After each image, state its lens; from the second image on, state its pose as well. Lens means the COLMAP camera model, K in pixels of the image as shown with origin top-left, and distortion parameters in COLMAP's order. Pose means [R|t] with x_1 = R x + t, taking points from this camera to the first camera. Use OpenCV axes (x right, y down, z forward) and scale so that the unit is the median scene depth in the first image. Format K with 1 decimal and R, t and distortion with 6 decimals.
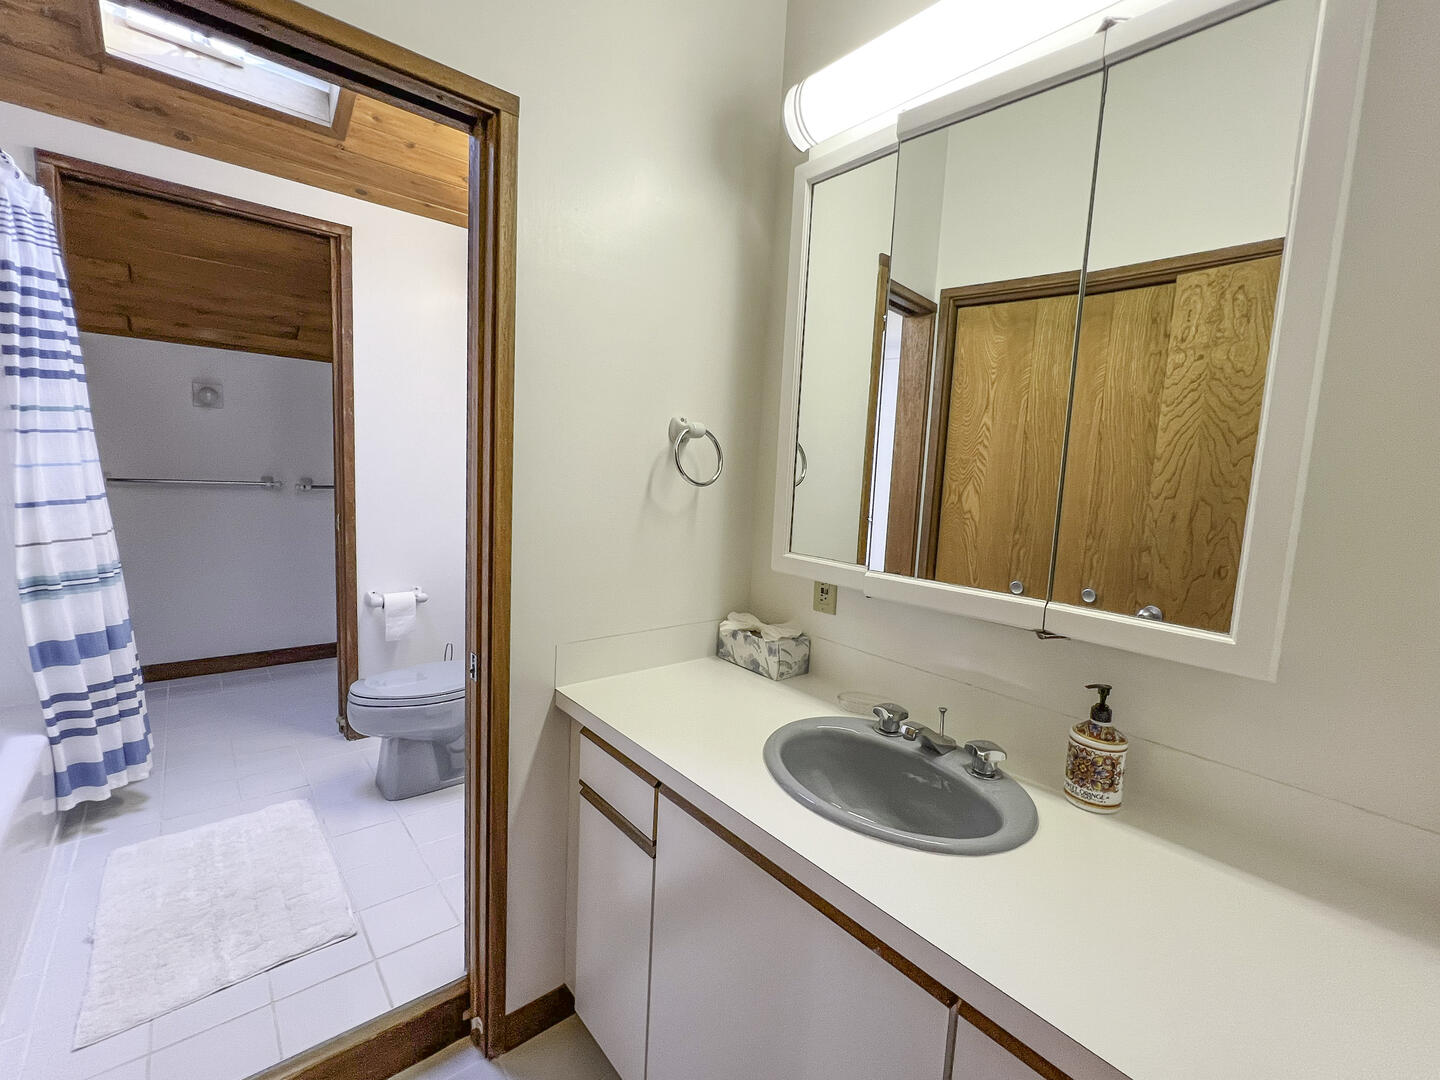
lens RADIAL K [[614.0, 0, 713.5], [0, 614.0, 531.2], [0, 0, 1]] dist [0.001808, 0.001888]
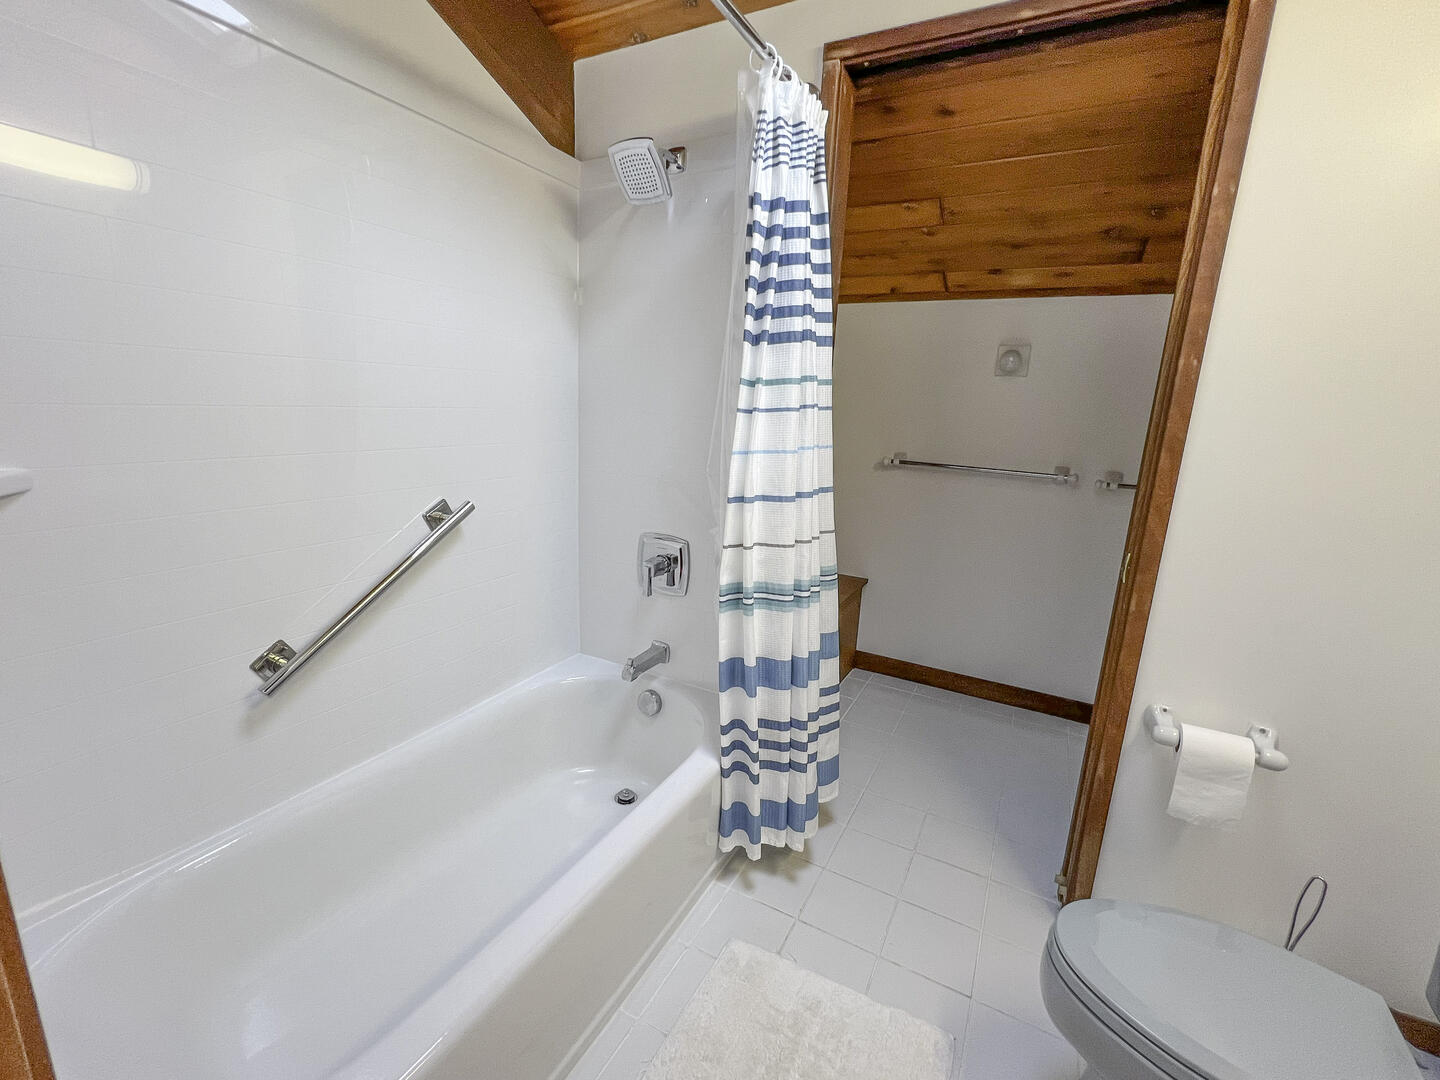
lens RADIAL K [[614.0, 0, 712.3], [0, 614.0, 536.5], [0, 0, 1]] dist [0.001808, 0.001888]
pose [[0.353777, 0.168211, -0.920080, -0.323762], [-0.125396, 0.983345, 0.131562, -0.091283], [0.926886, 0.068831, 0.368977, 0.613945]]
